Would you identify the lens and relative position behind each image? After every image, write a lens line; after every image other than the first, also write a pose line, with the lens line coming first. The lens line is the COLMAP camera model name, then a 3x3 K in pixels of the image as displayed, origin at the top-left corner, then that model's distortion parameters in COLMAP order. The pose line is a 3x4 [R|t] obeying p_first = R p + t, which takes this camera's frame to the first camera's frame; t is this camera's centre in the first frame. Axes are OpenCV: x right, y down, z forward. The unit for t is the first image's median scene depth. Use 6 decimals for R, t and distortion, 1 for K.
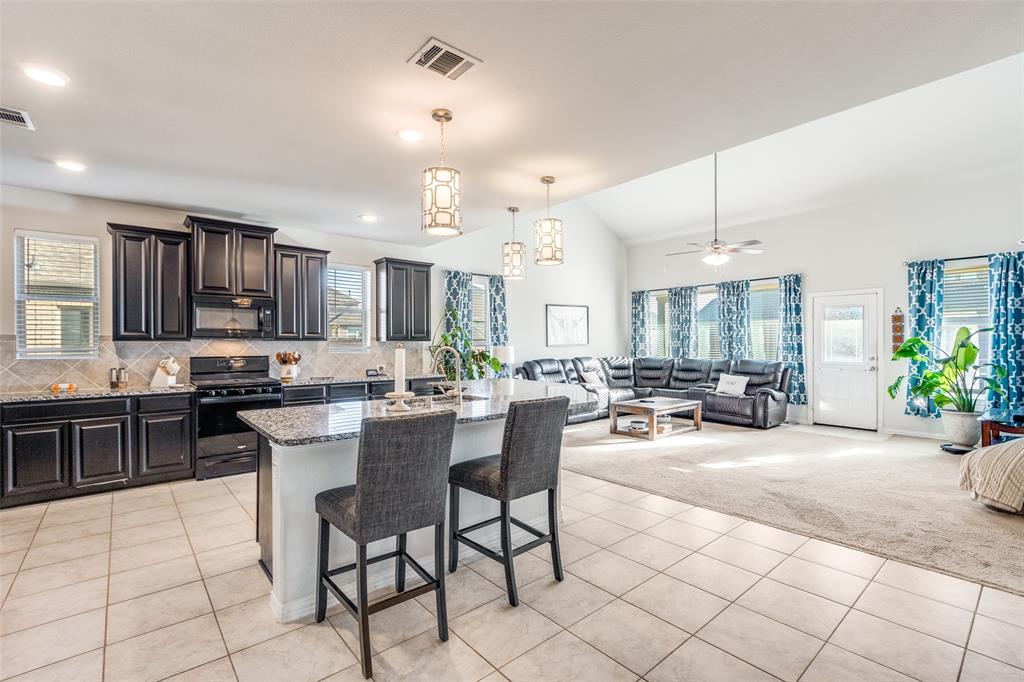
lens RADIAL K [[469.9, 0, 512.0], [0, 469.9, 341.0], [0, 0, 1]] dist [-0.002124, -0.001139]
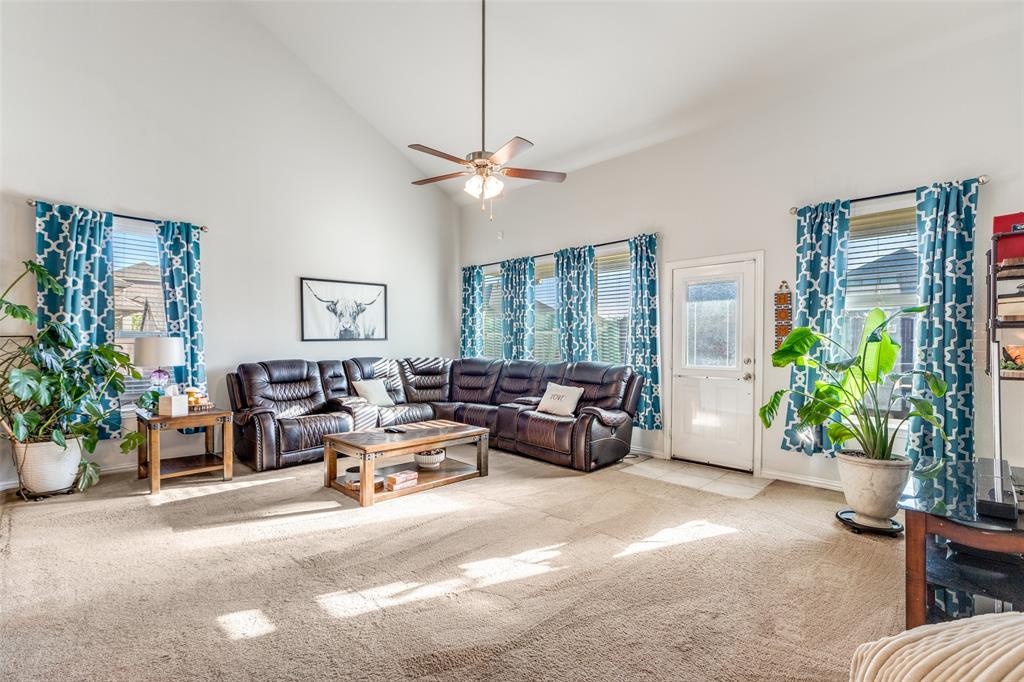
lens RADIAL K [[460.5, 0, 525.6], [0, 460.5, 345.2], [0, 0, 1]] dist [0.003060, 0.000265]
pose [[0.994748, 0.006578, 0.102143, 0.384947], [-0.007281, 0.999952, 0.006511, 0.013172], [-0.102096, -0.007221, 0.994748, 0.385775]]
